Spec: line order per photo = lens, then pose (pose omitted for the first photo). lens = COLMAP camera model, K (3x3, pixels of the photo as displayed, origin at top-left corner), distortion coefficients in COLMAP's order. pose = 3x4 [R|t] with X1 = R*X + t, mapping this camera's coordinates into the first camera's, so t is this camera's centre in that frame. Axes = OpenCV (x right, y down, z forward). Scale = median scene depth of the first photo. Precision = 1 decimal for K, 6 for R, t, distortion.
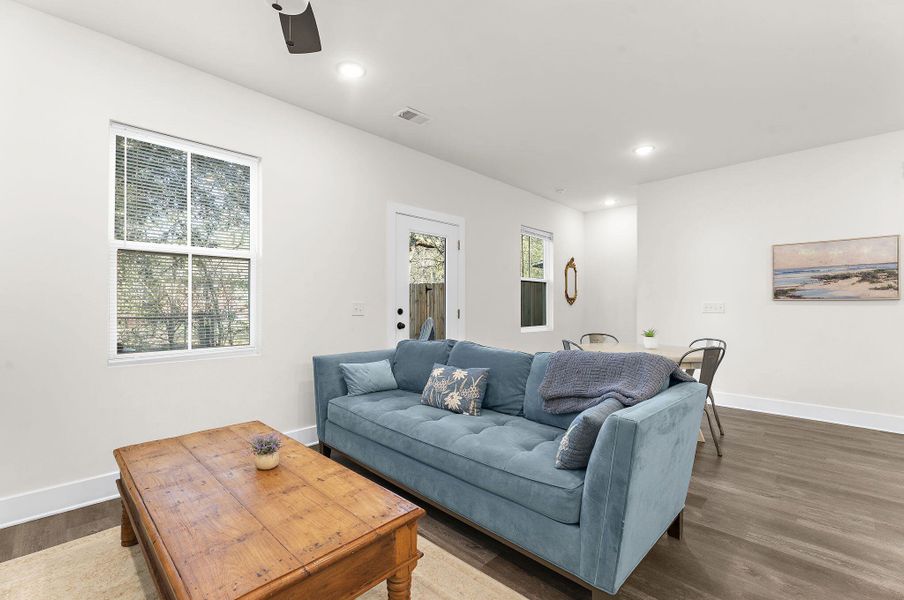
lens RADIAL K [[391.6, 0, 444.1], [0, 391.6, 303.2], [0, 0, 1]] dist [-0.000629, 0.000083]
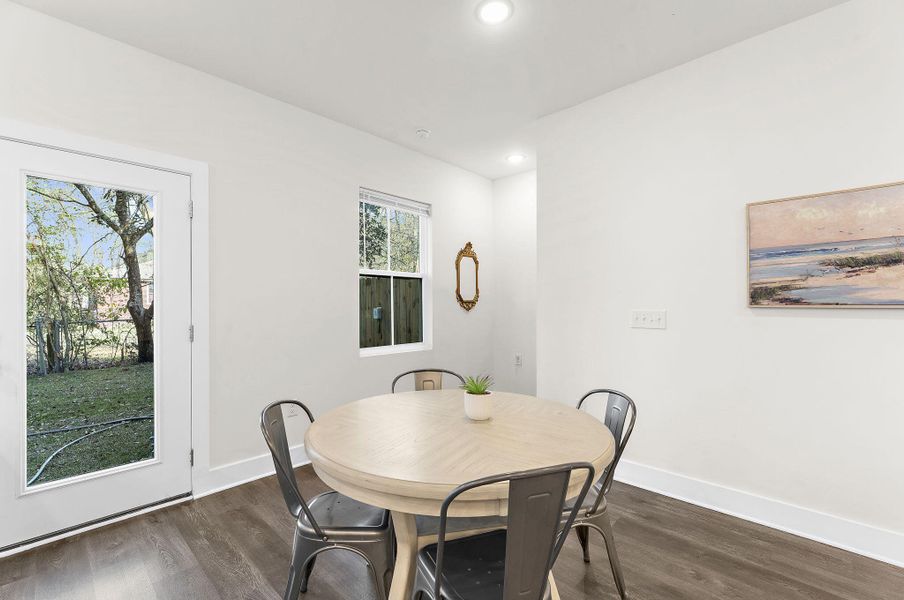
lens RADIAL K [[391.6, 0, 444.1], [0, 391.6, 303.2], [0, 0, 1]] dist [-0.000629, 0.000083]
pose [[0.999895, -0.005098, 0.013542, 0.426403], [0.005069, 0.999985, 0.002207, -0.016739], [-0.013553, -0.002138, 0.999906, 0.481517]]
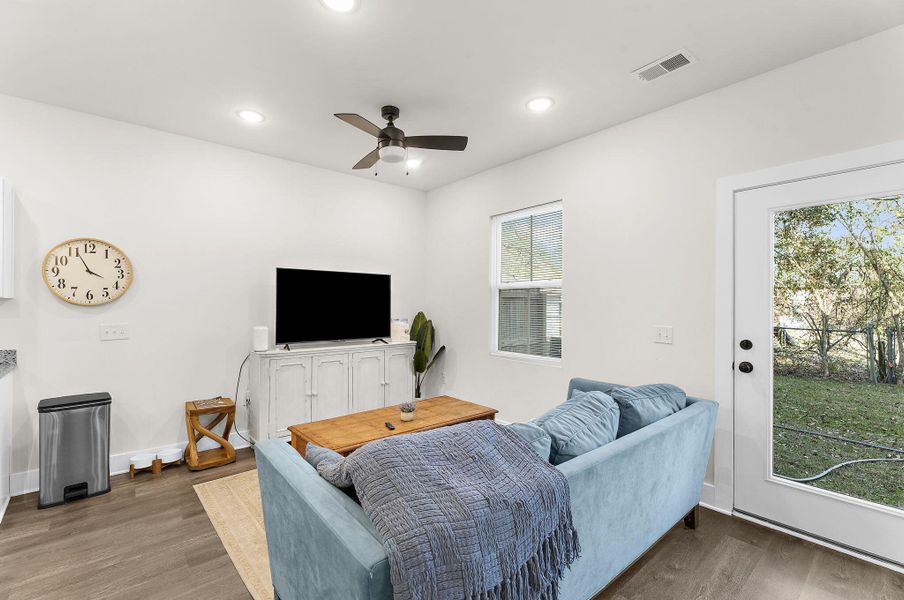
lens RADIAL K [[391.6, 0, 444.1], [0, 391.6, 303.2], [0, 0, 1]] dist [-0.000629, 0.000083]
pose [[-0.084825, -0.004853, -0.996384, 0.529706], [-0.001476, 0.999988, -0.004745, -0.039690], [0.996395, 0.001069, -0.084831, 0.543107]]
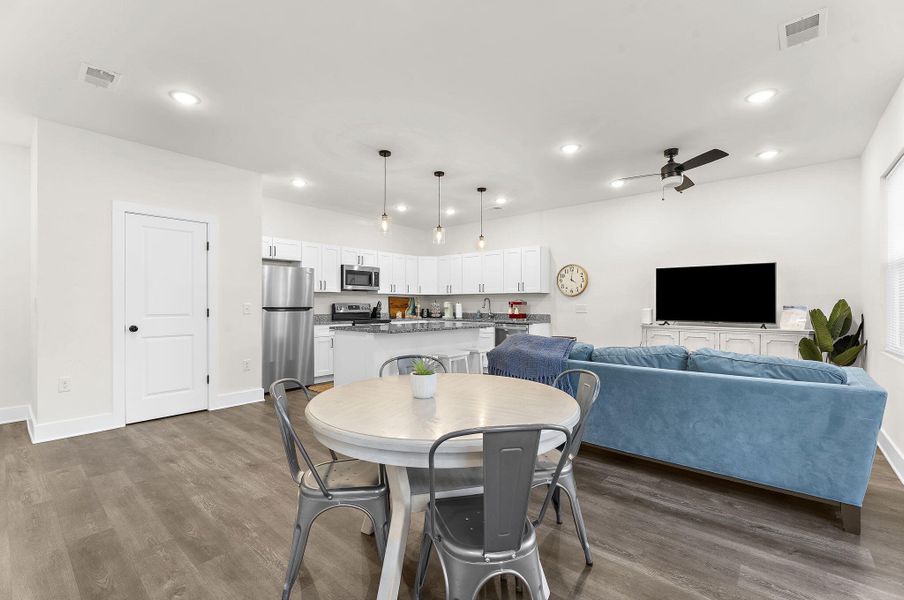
lens RADIAL K [[391.6, 0, 444.1], [0, 391.6, 303.2], [0, 0, 1]] dist [-0.000629, 0.000083]
pose [[-0.997454, -0.003896, -0.071209, 0.474505], [-0.003584, 0.999983, -0.004503, -0.000734], [0.071225, -0.004237, -0.997451, 1.320935]]
